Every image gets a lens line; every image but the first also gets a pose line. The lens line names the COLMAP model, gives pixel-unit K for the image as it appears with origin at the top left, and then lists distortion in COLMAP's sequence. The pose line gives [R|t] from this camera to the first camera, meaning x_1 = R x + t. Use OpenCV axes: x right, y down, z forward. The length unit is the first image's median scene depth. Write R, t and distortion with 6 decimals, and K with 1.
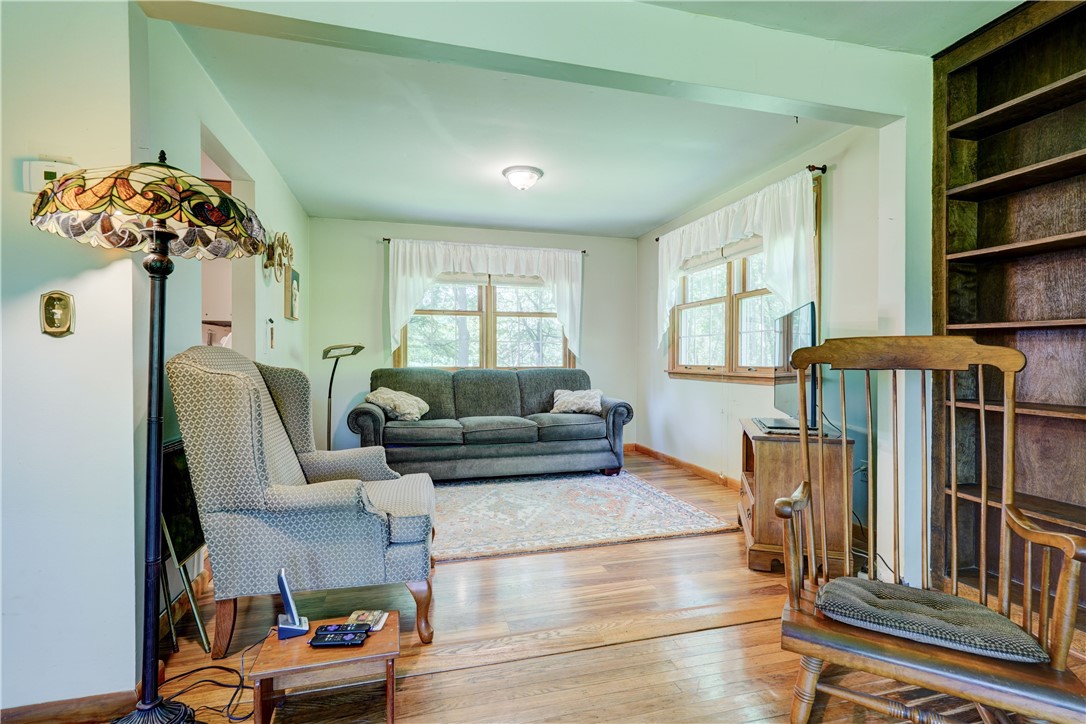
lens RADIAL K [[499.1, 0, 555.8], [0, 499.1, 358.1], [0, 0, 1]] dist [0.016273, 0.000008]
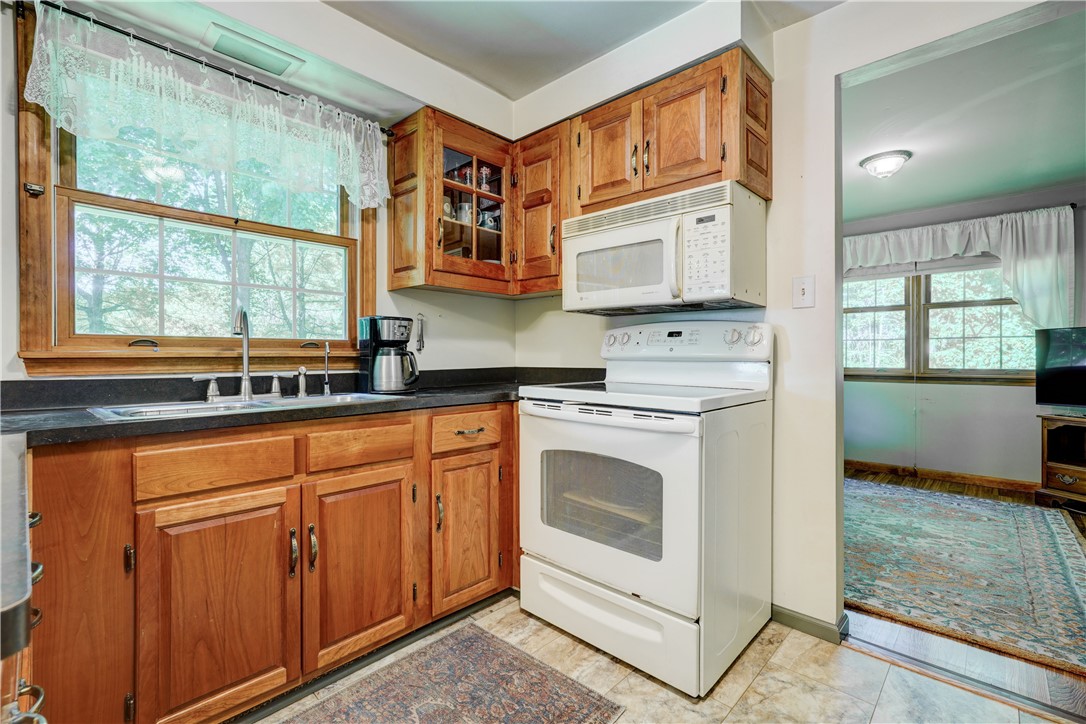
lens RADIAL K [[488.2, 0, 539.5], [0, 488.2, 357.2], [0, 0, 1]] dist [-0.019082, 0.010656]
pose [[0.863897, 0.000549, 0.503668, -0.862603], [-0.002982, 0.999987, 0.004025, -0.011497], [-0.503659, -0.004979, 0.863888, 0.453033]]
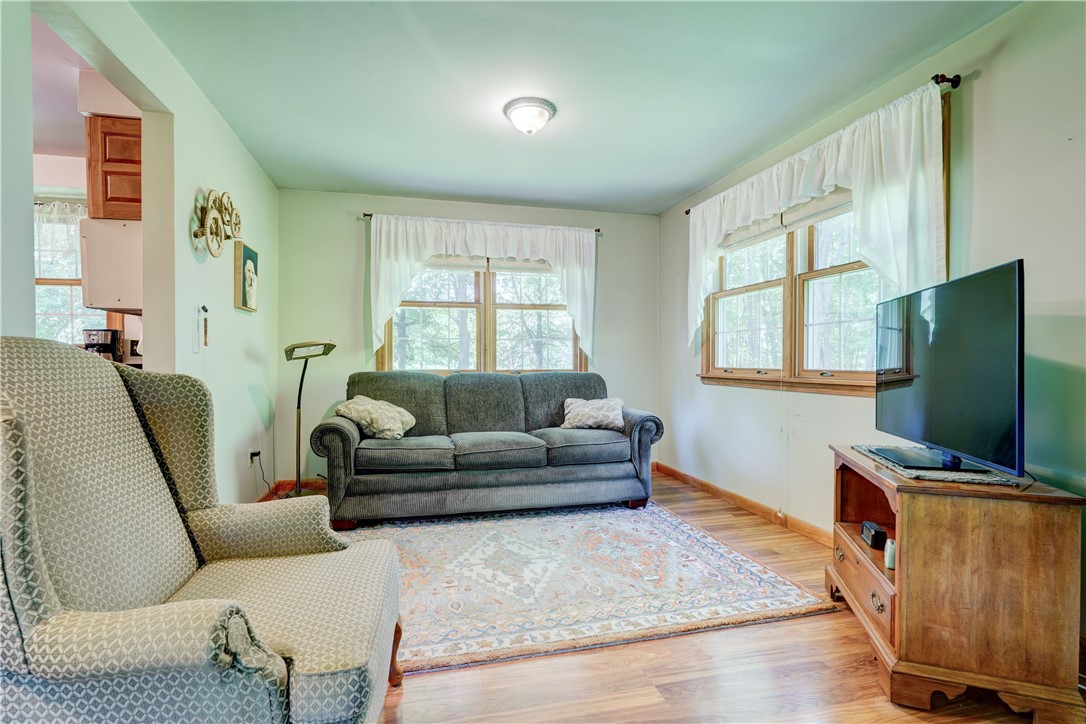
lens RADIAL K [[494.8, 0, 525.0], [0, 494.8, 365.8], [0, 0, 1]] dist [0.000957, -0.000004]
pose [[0.998361, 0.000941, -0.057216, -0.024274], [0.000041, 0.999853, 0.017156, -0.003992], [0.057223, -0.017131, 0.998214, 0.210418]]
